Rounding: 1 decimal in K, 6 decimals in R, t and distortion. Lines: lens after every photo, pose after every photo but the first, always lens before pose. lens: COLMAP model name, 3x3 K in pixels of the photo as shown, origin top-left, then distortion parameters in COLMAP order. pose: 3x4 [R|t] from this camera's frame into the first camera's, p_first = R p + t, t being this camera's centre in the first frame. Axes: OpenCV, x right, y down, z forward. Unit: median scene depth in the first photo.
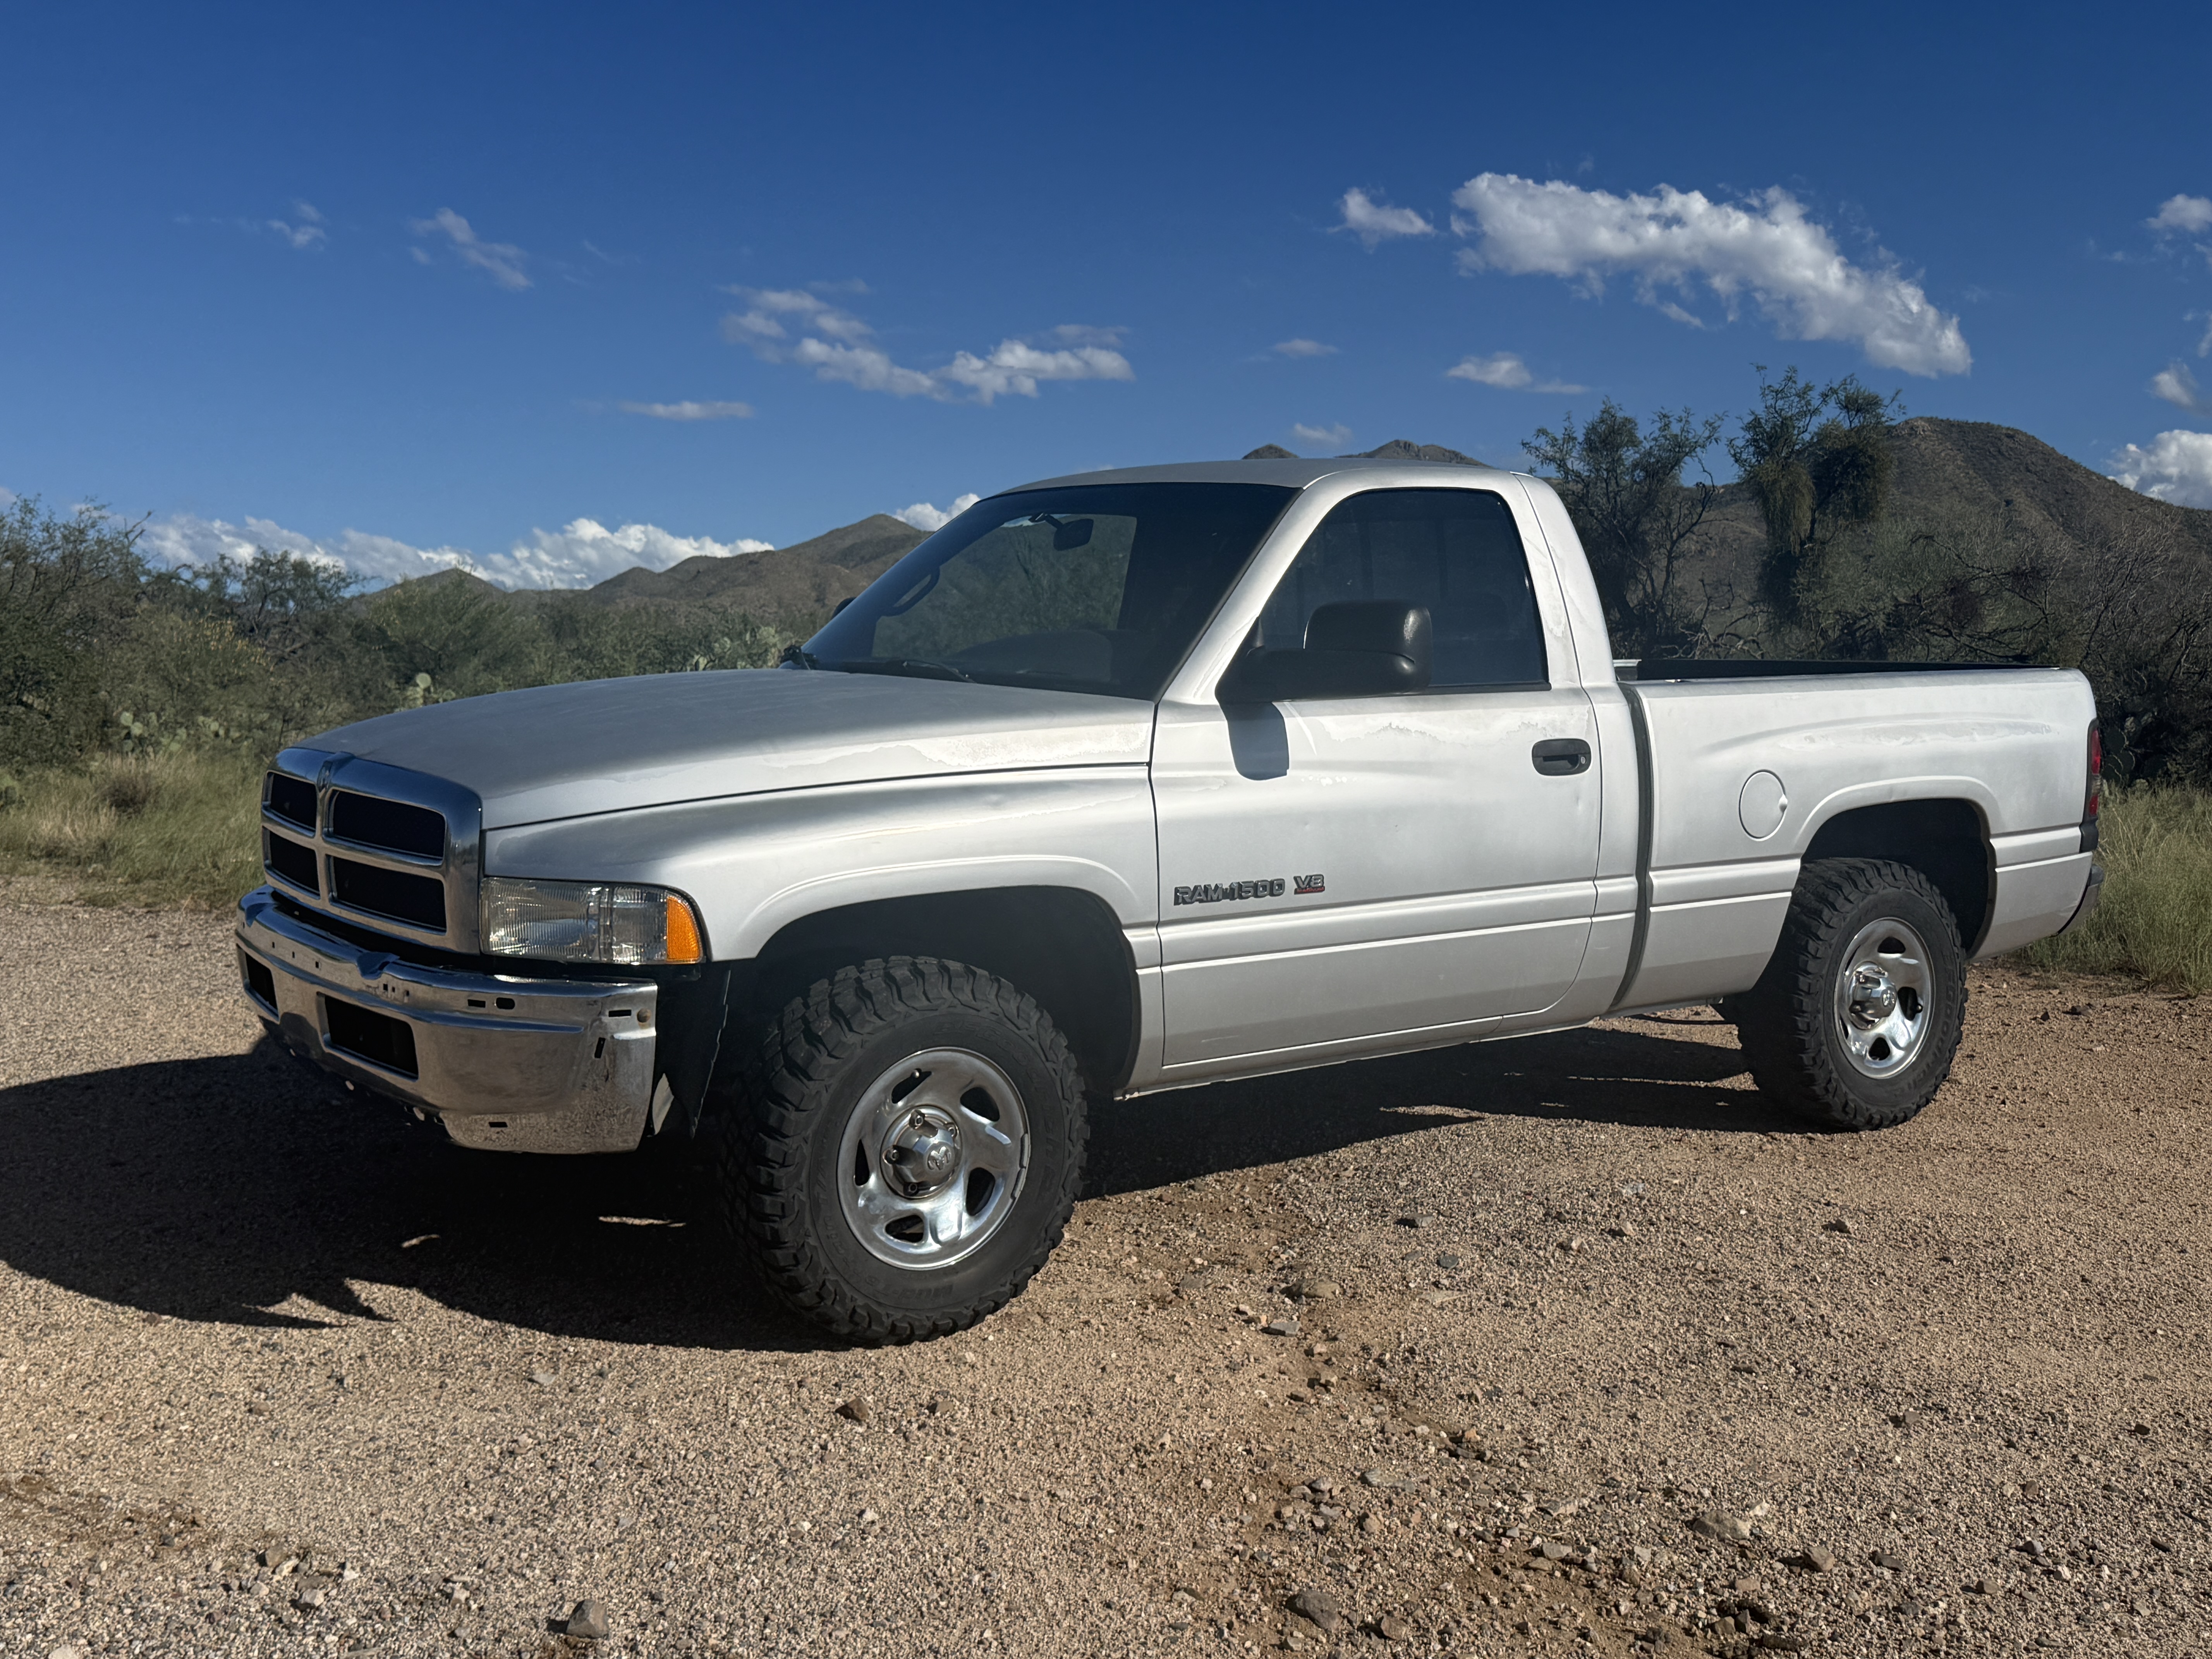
lens RADIAL K [[2219.9, 0, 1113.5], [0, 2219.9, 833.3], [0, 0, 1]] dist [0.086285, 0.000000]
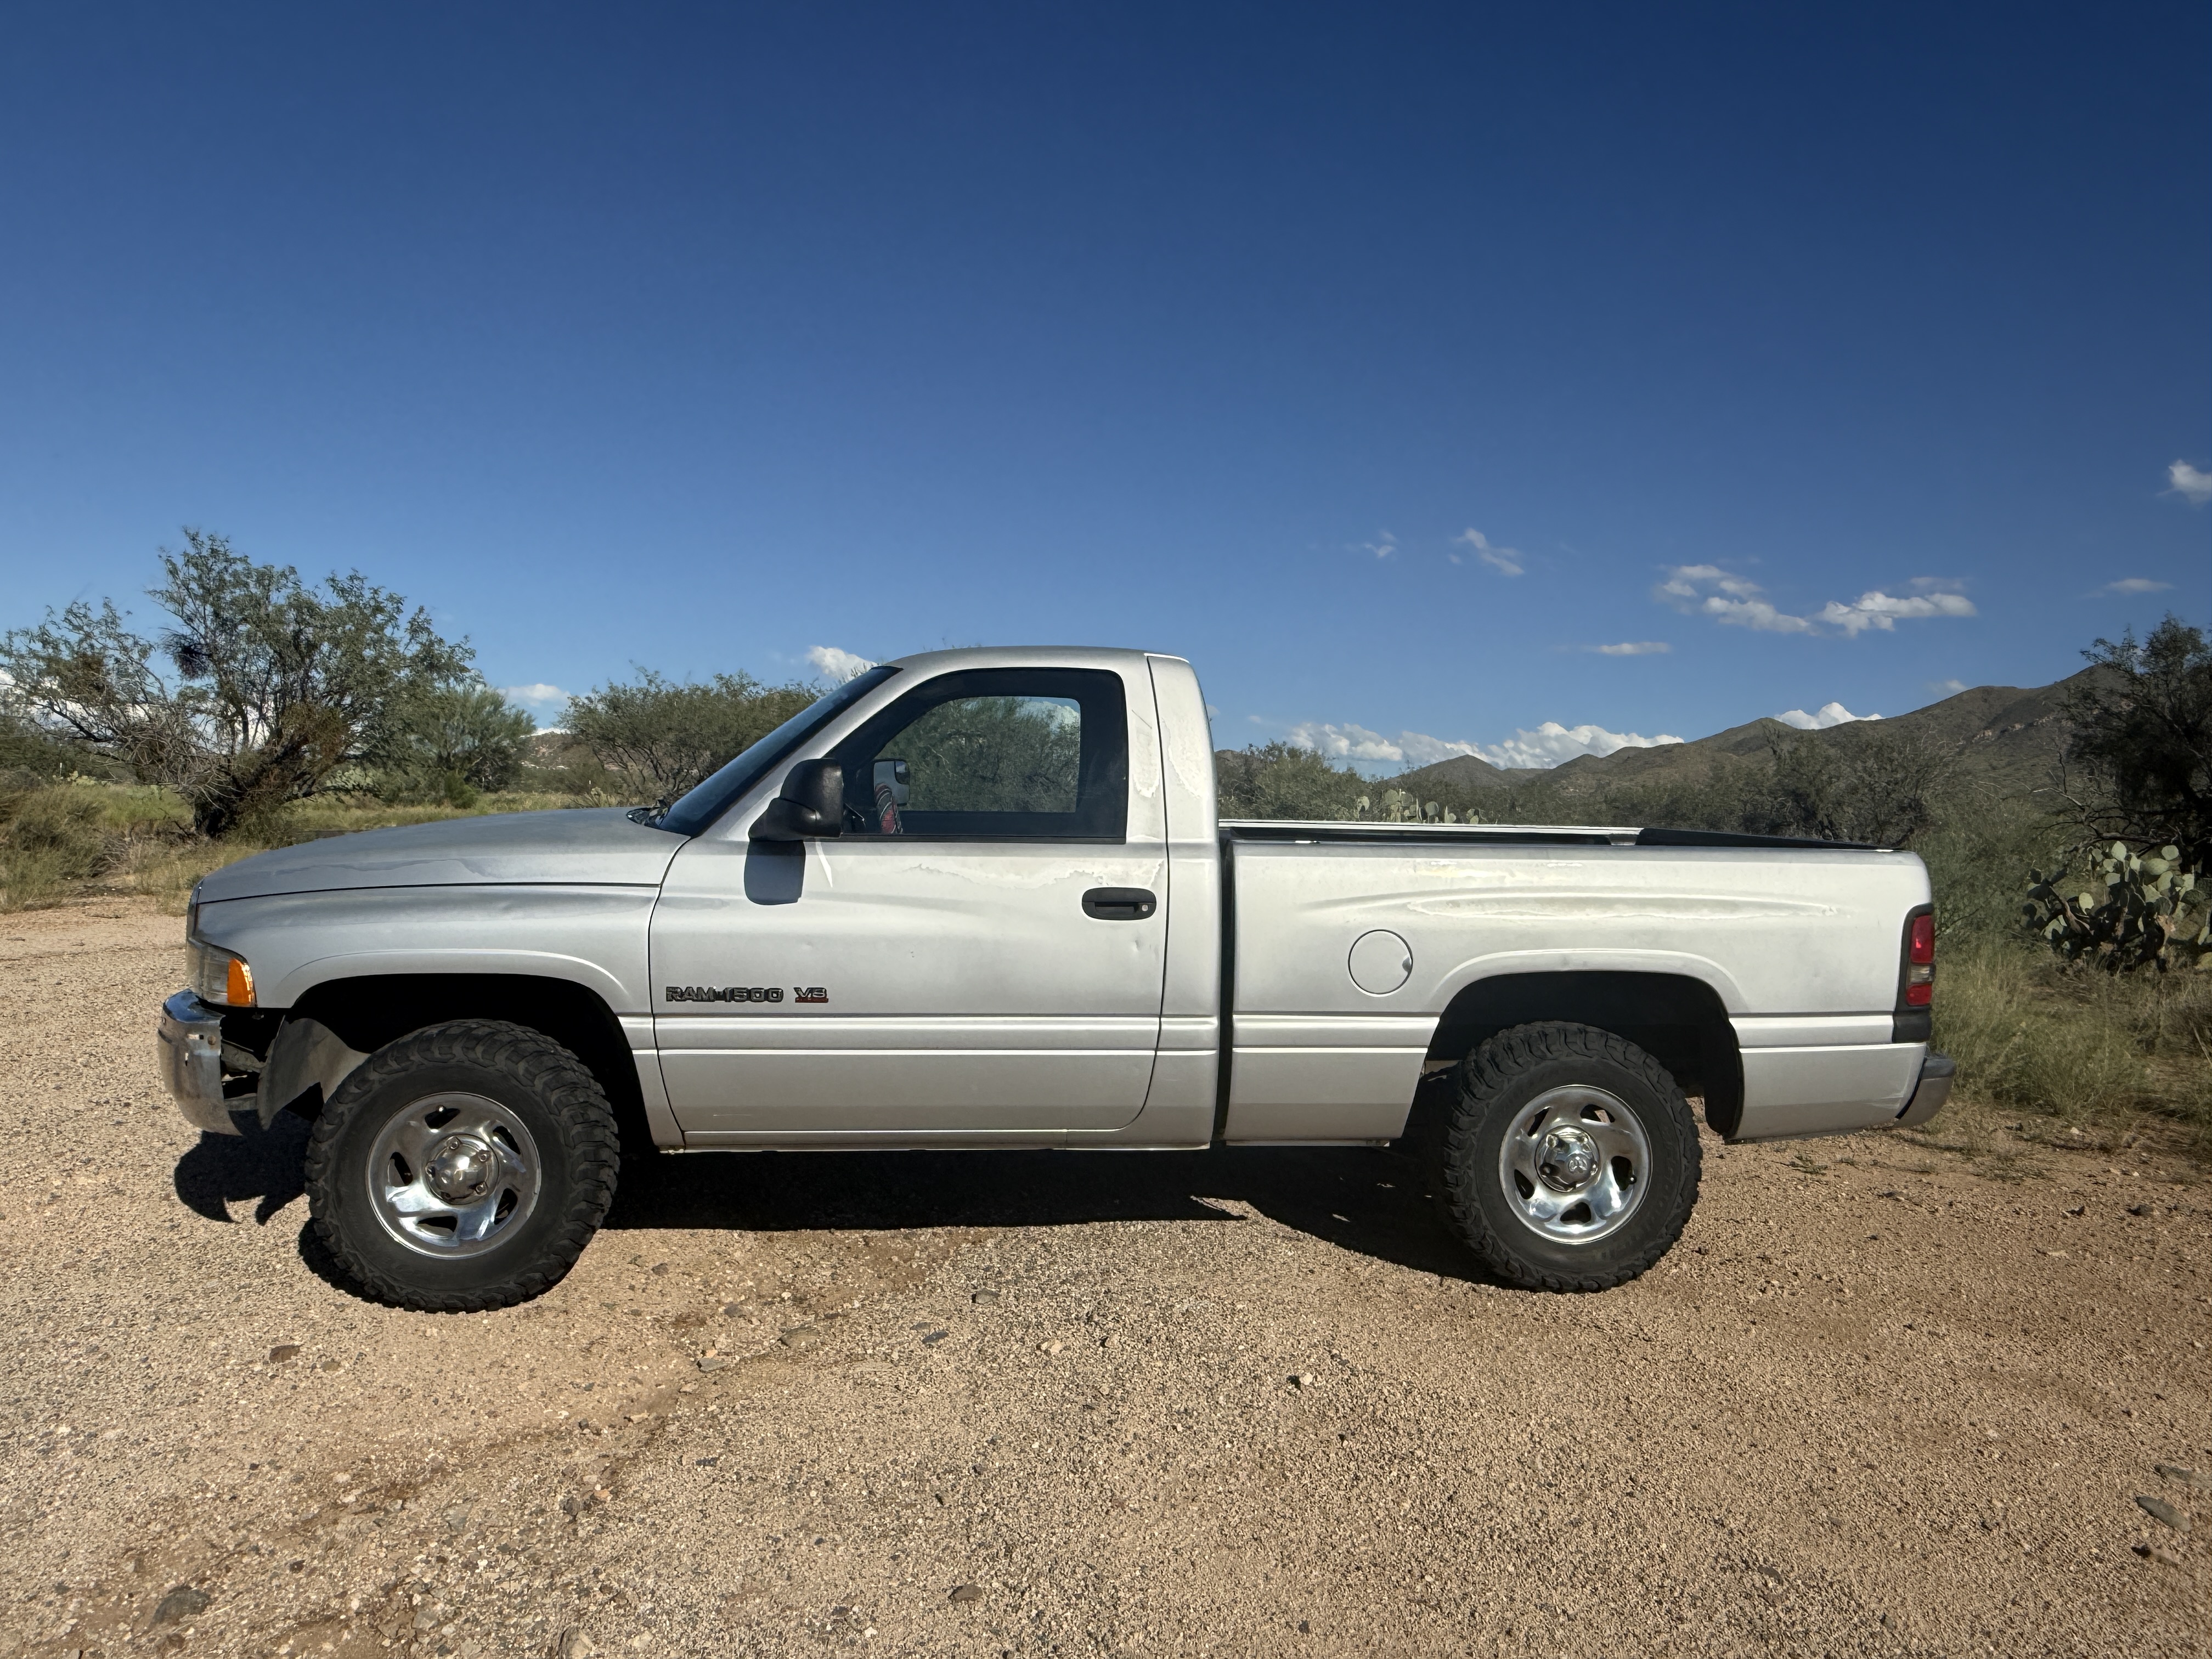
lens RADIAL K [[1461.5, 0, 1100.9], [0, 1461.5, 826.4], [0, 0, 1]] dist [0.001473, 0.001022]
pose [[0.861253, 0.034675, -0.506992, 0.513592], [-0.069422, 0.996344, -0.049786, -0.032666], [0.503413, 0.078074, 0.860512, 0.325611]]
